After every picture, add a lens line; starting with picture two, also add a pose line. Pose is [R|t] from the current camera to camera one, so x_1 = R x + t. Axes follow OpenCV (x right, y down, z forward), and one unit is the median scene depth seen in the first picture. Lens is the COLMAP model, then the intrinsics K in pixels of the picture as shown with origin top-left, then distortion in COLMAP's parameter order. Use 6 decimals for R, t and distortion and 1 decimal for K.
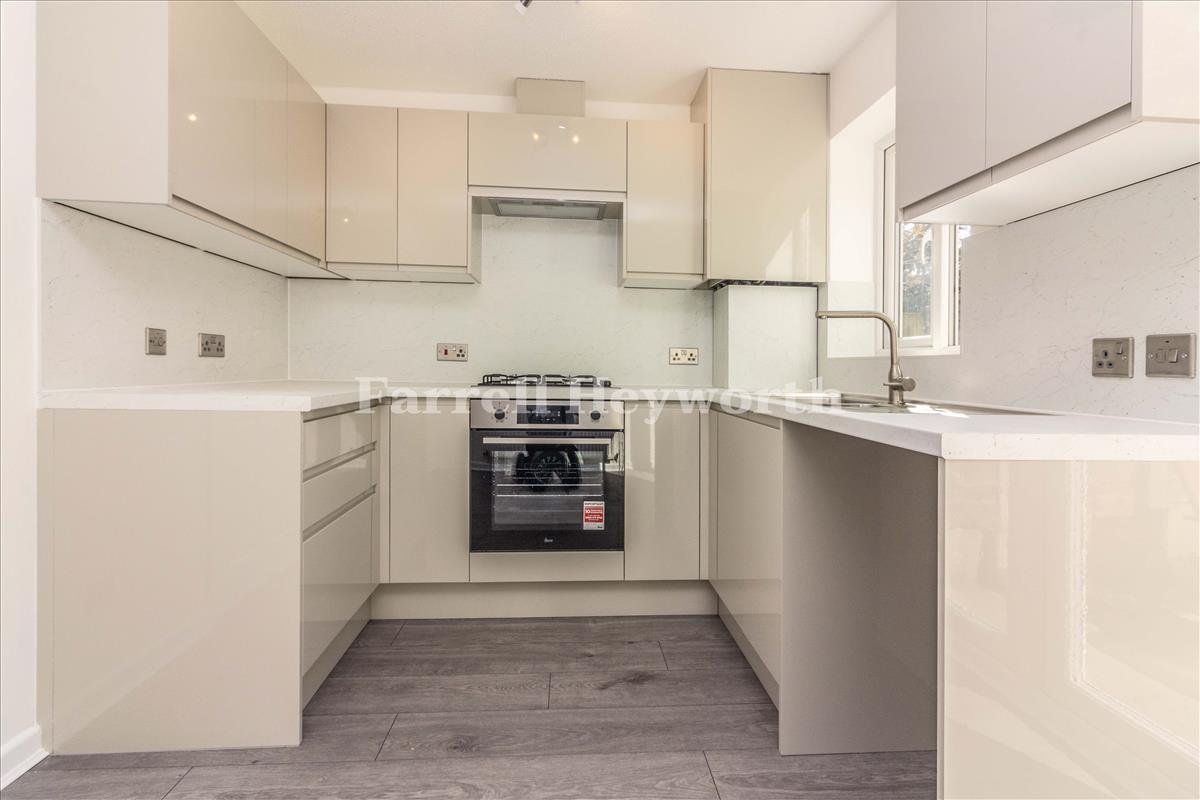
lens RADIAL K [[557.2, 0, 595.8], [0, 557.2, 383.1], [0, 0, 1]] dist [-0.001416, 0.000311]
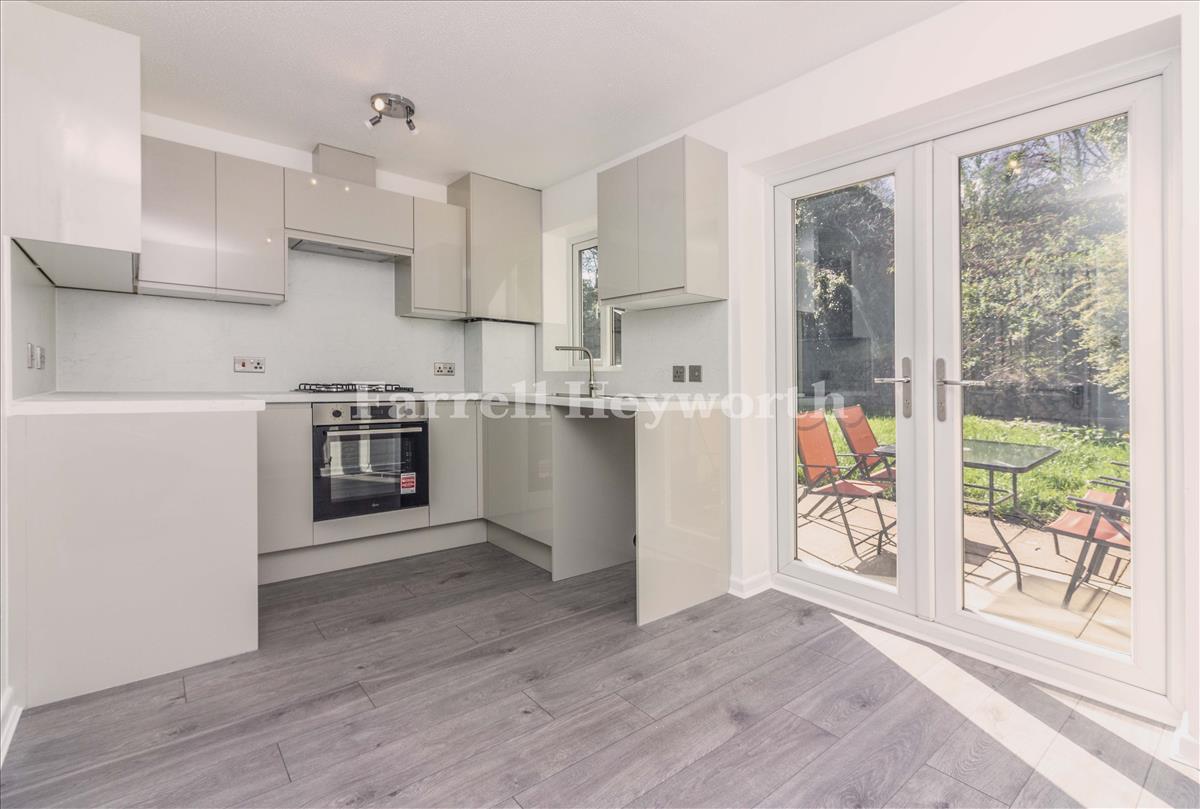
lens RADIAL K [[560.0, 0, 600.0], [0, 560.0, 386.0], [0, 0, 1]] dist [-0.000371, 0.000090]
pose [[0.815253, -0.011971, 0.578981, -0.428351], [0.016394, 0.999863, -0.002411, 0.003506], [-0.578872, 0.011457, 0.815338, -0.441665]]
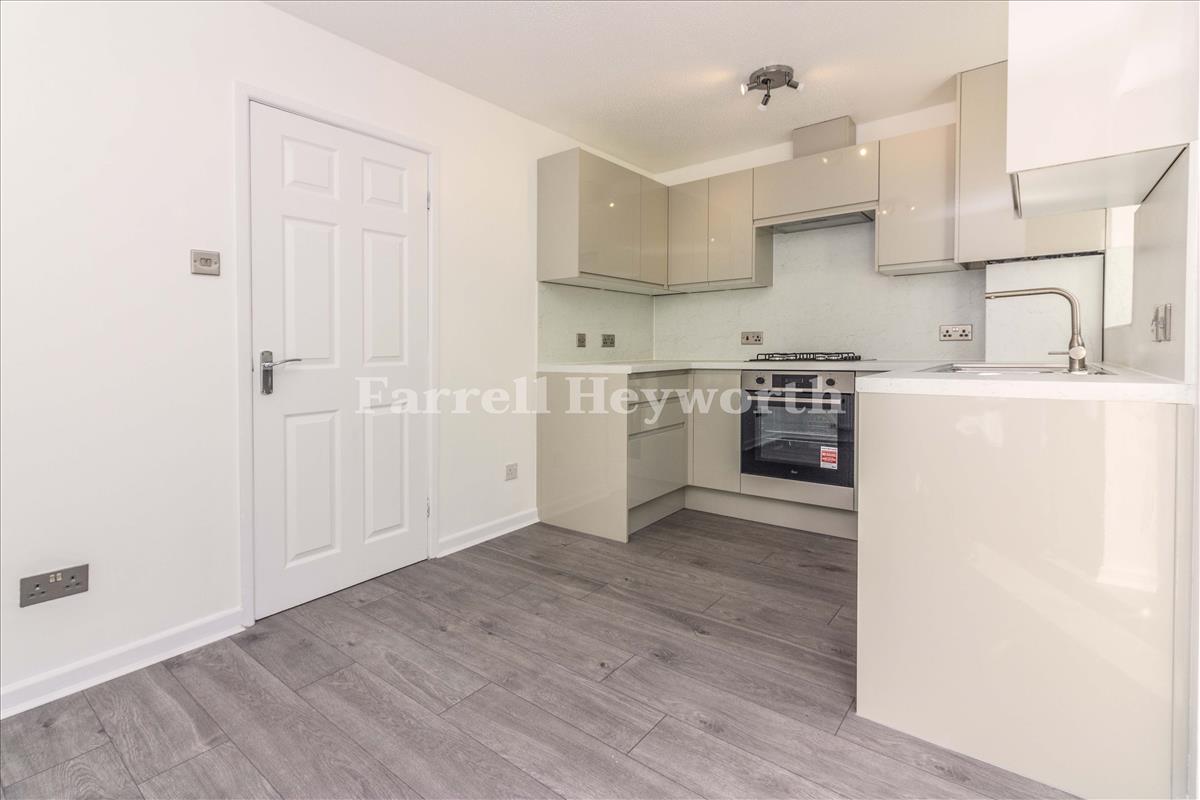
lens RADIAL K [[544.8, 0, 594.2], [0, 544.8, 367.7], [0, 0, 1]] dist [-0.000551, 0.000130]
pose [[0.741811, -0.005114, -0.670589, 0.457117], [0.007168, 0.999974, 0.000303, 0.018916], [0.670570, -0.005032, 0.741829, -0.339896]]
